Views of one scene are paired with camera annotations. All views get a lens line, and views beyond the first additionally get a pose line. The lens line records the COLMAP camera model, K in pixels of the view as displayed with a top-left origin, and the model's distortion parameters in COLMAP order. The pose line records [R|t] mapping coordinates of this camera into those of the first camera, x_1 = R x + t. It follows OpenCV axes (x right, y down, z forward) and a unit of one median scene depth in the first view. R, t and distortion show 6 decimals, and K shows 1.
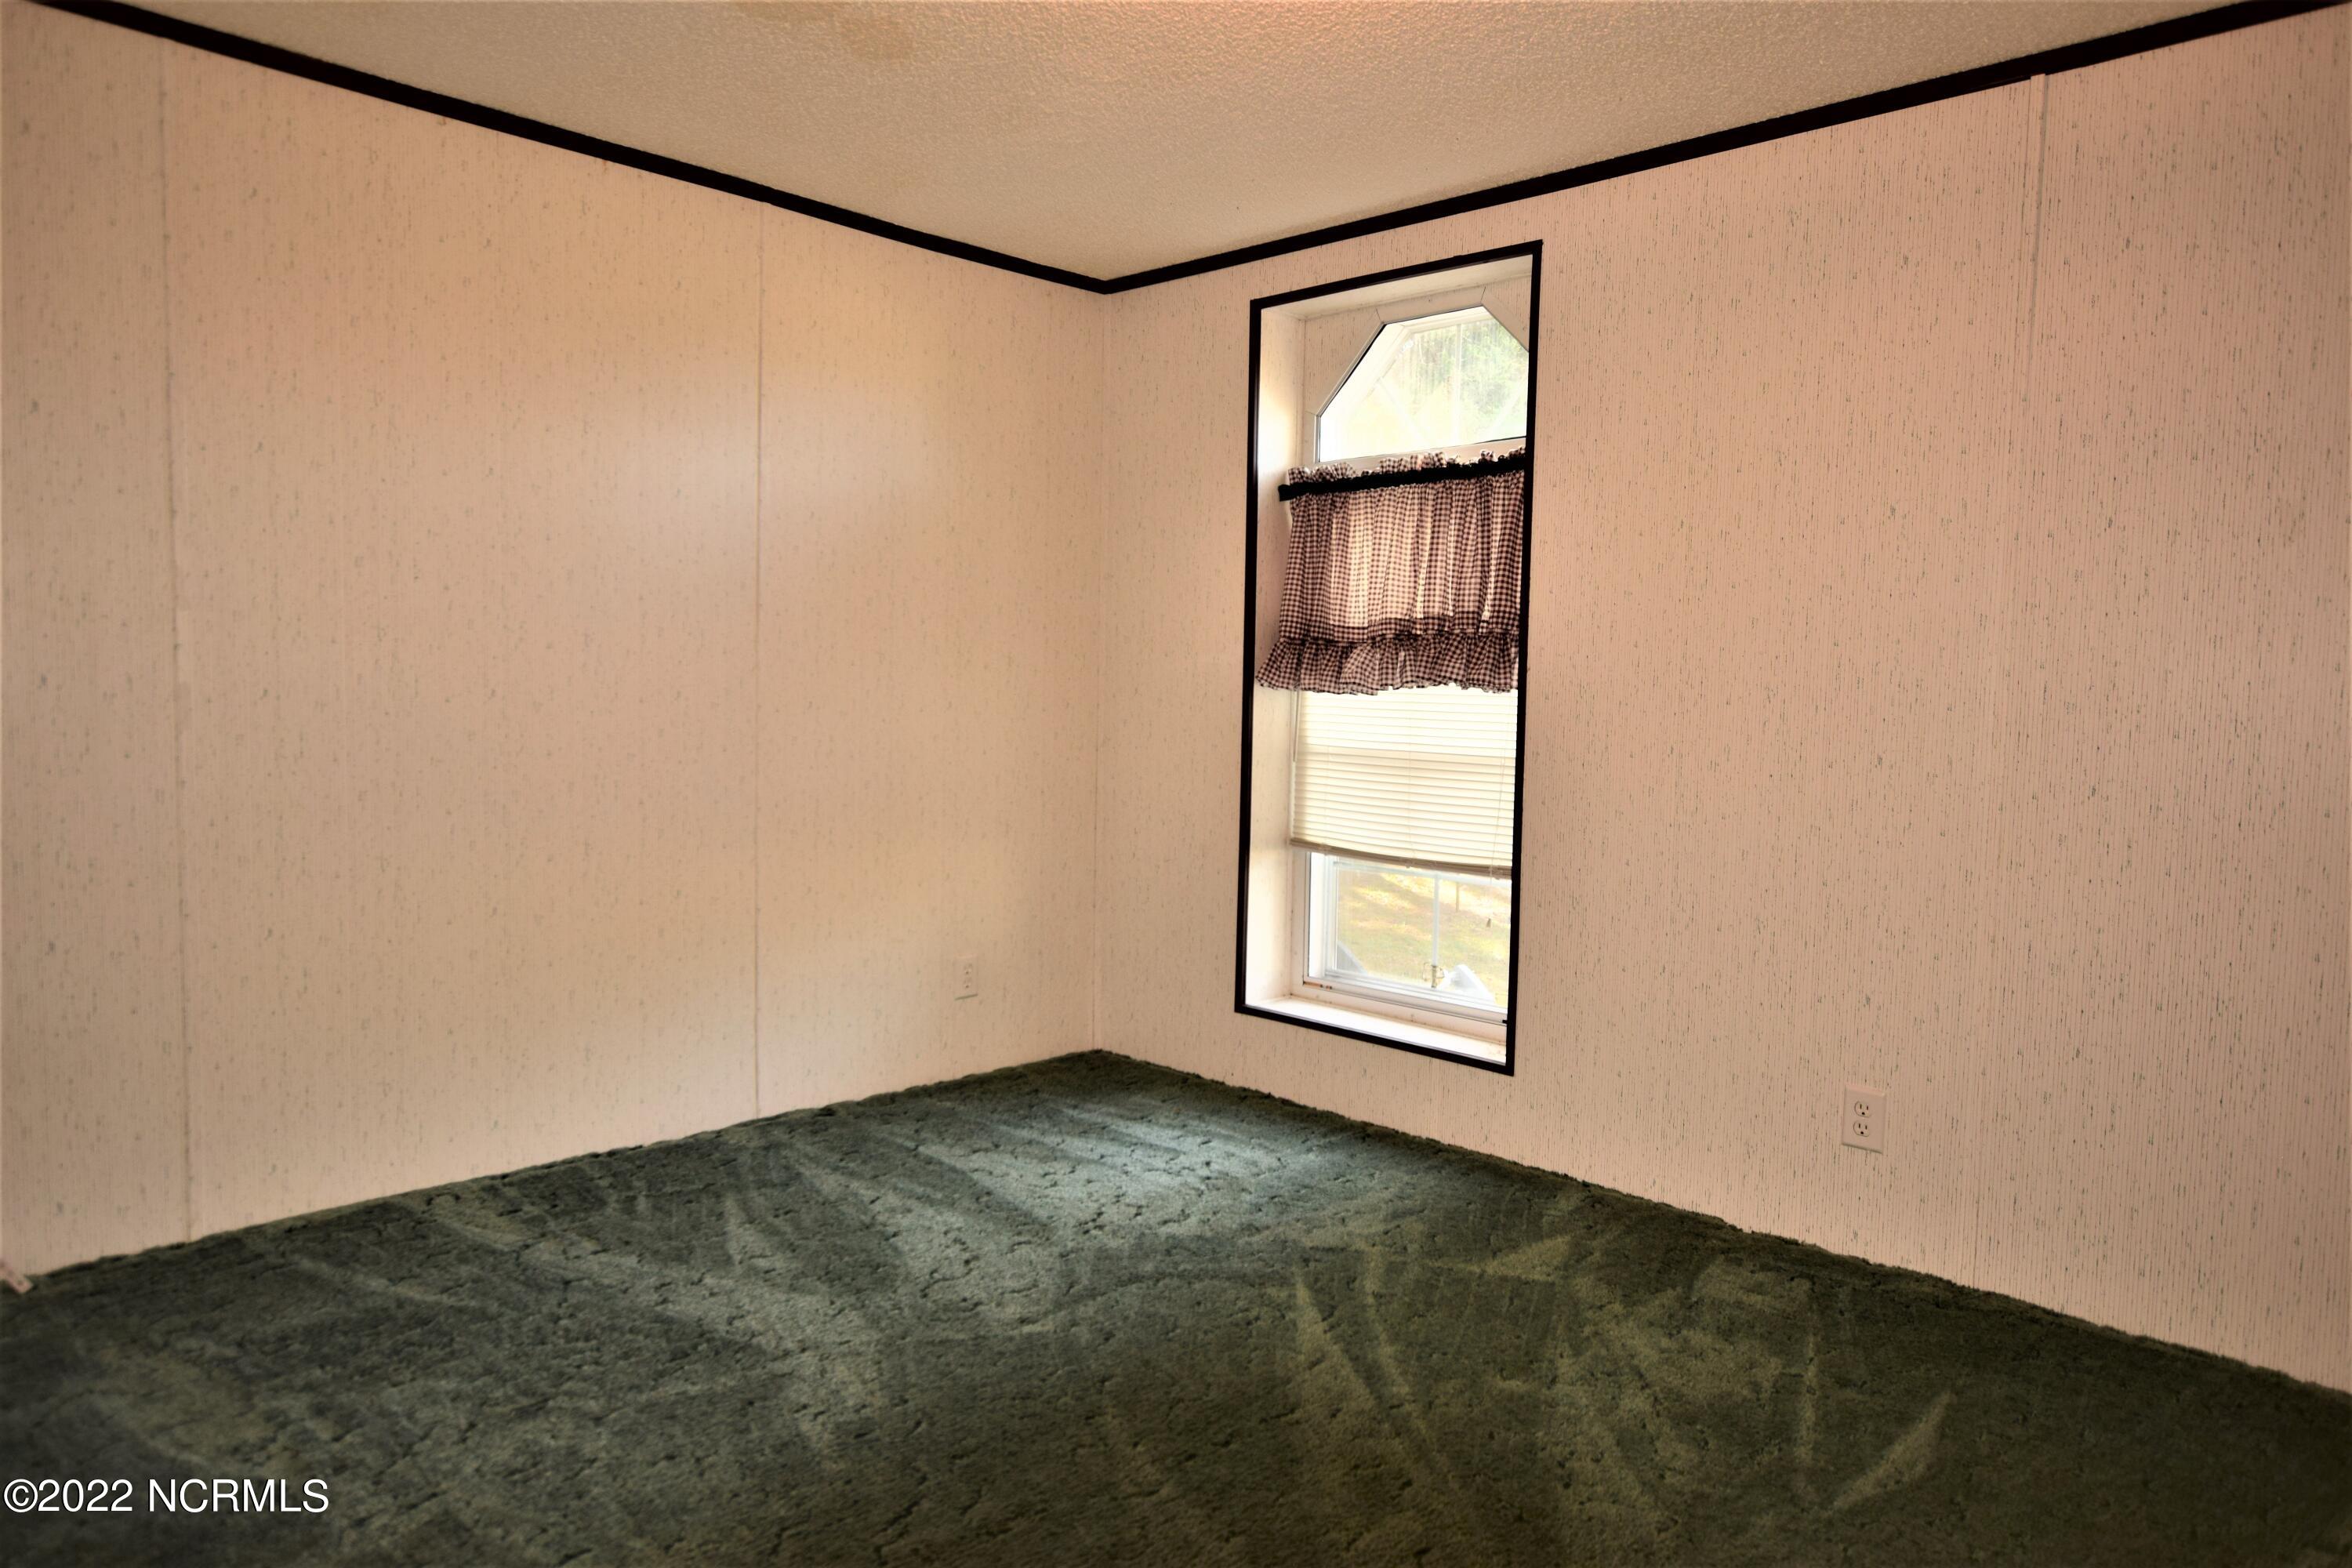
lens RADIAL K [[1521.7, 0, 1113.5], [0, 1521.7, 782.7], [0, 0, 1]] dist [-0.004786, -0.001744]
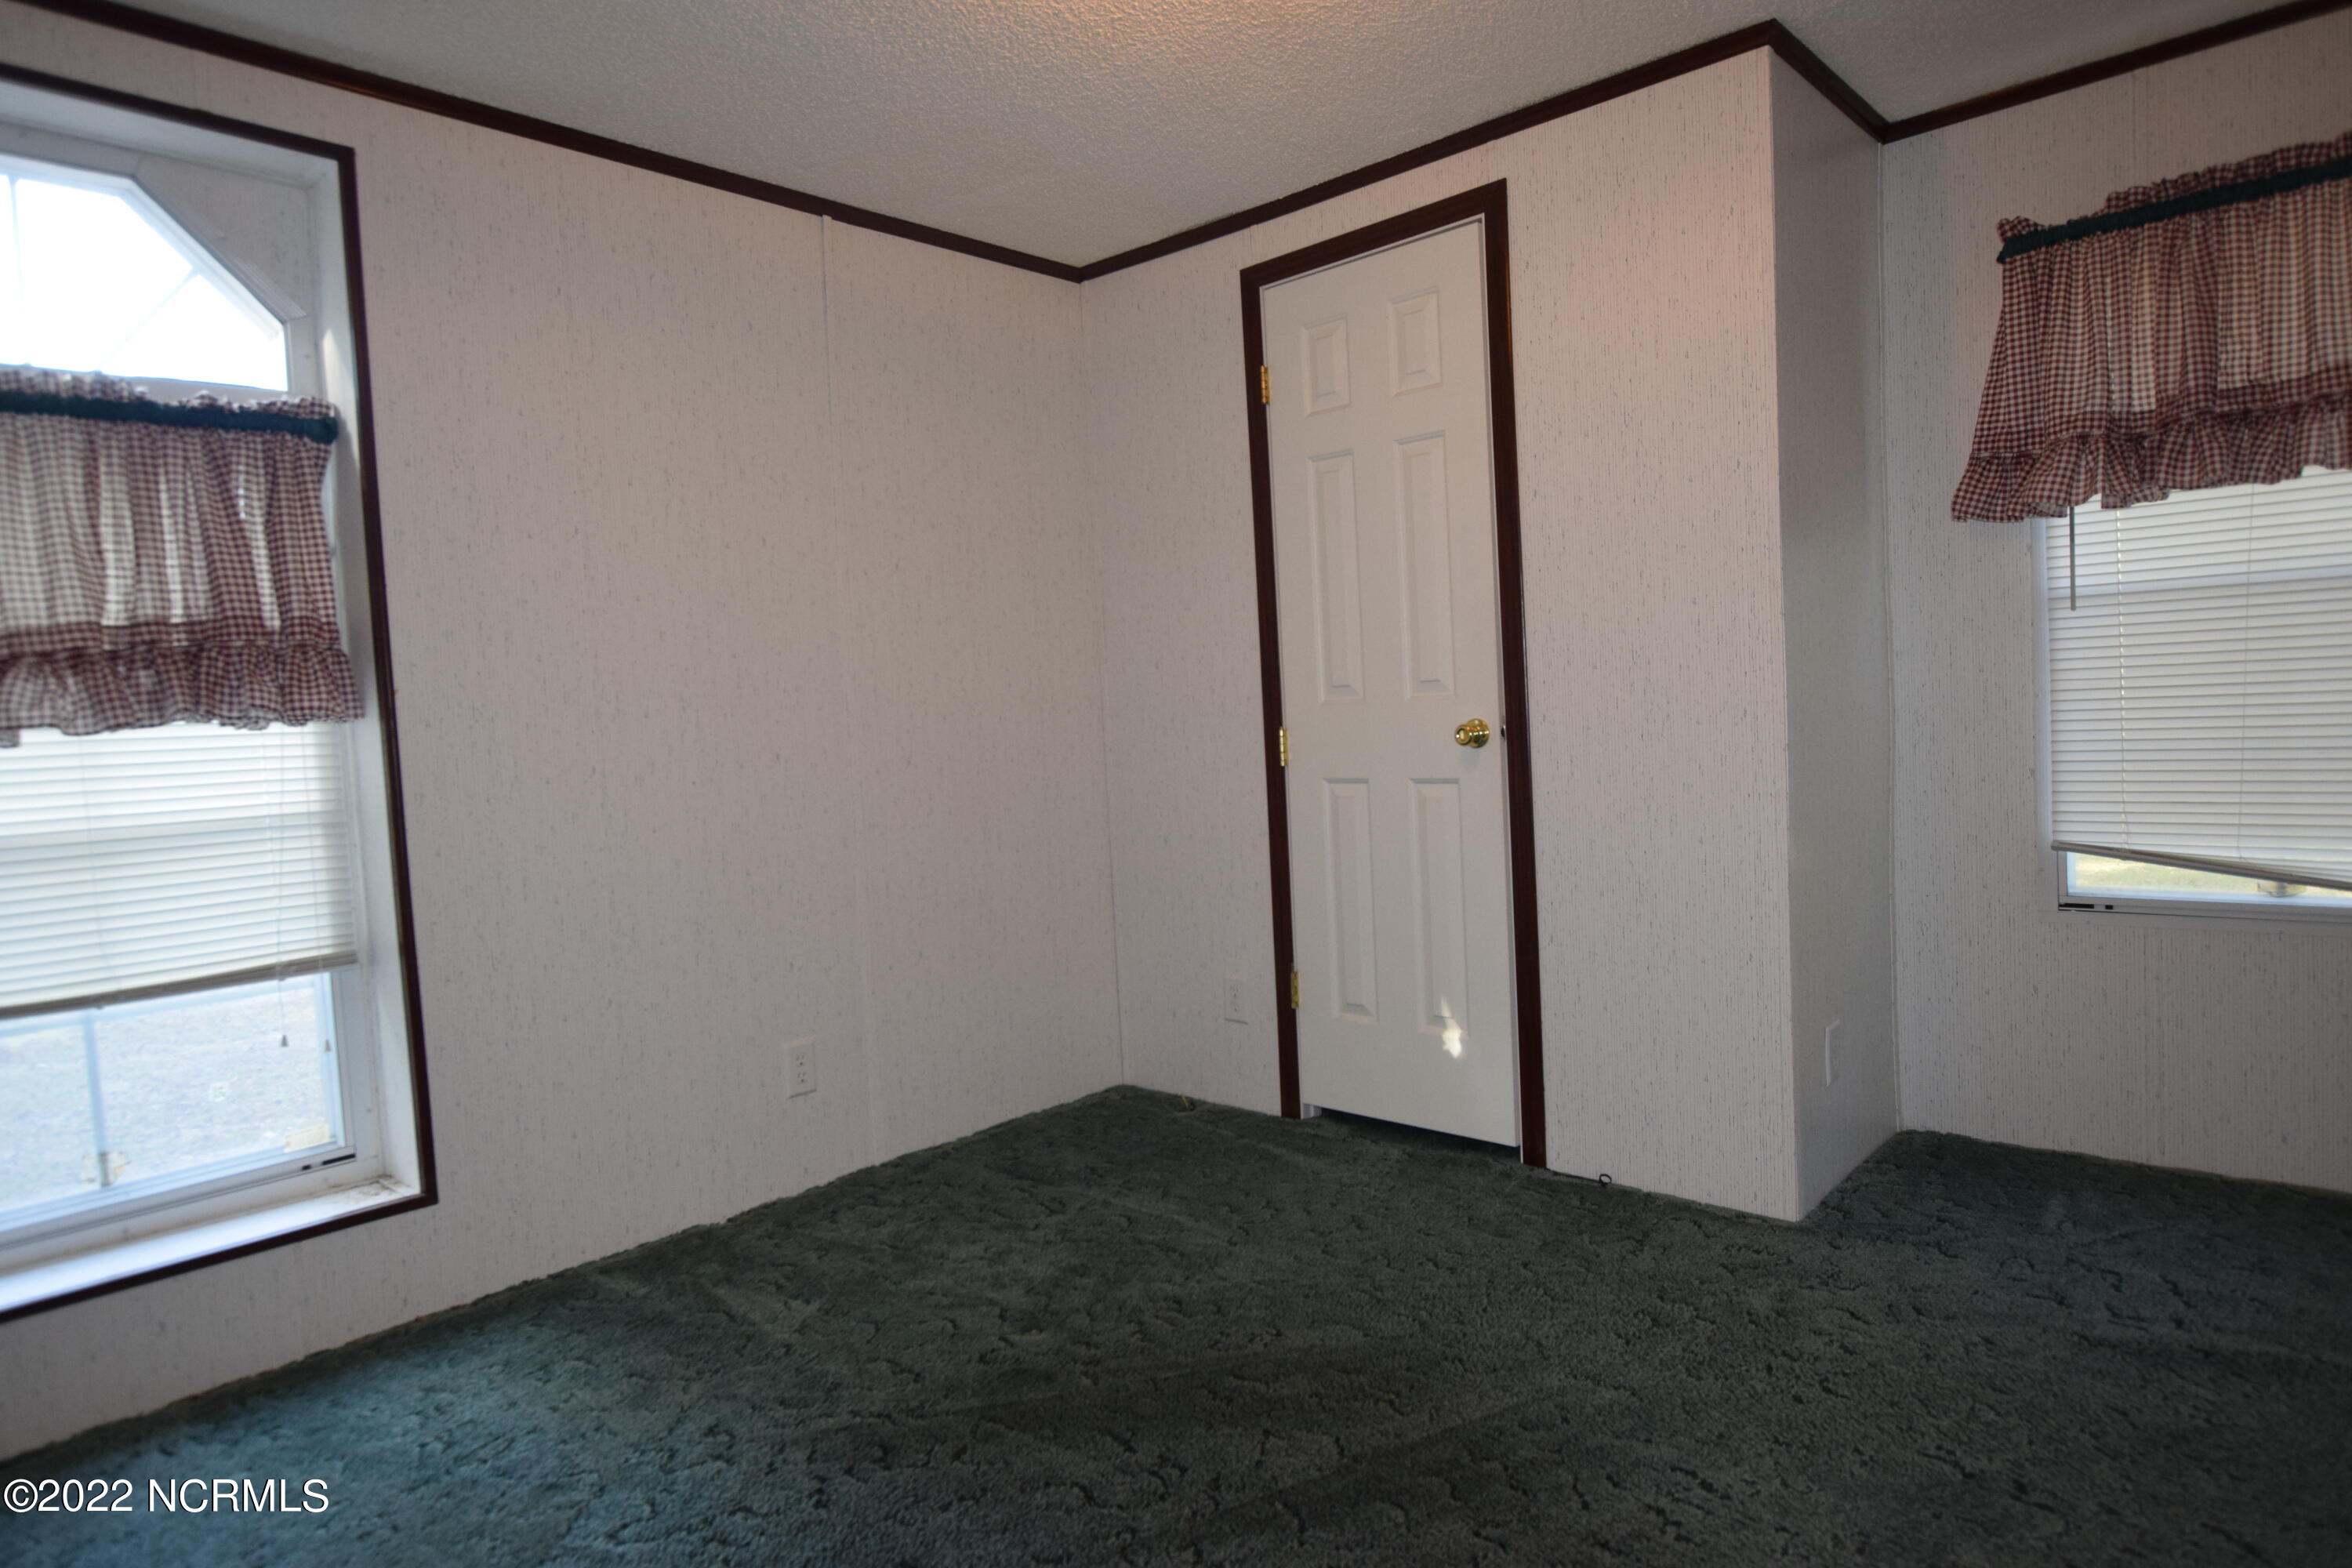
lens RADIAL K [[1381.8, 0, 1168.3], [0, 1381.8, 773.6], [0, 0, 1]] dist [-0.017827, 0.005450]
pose [[-0.072576, -0.062860, 0.995380, -0.484993], [0.120198, 0.990187, 0.071296, -0.035544], [-0.990094, 0.124817, -0.064308, 0.670657]]
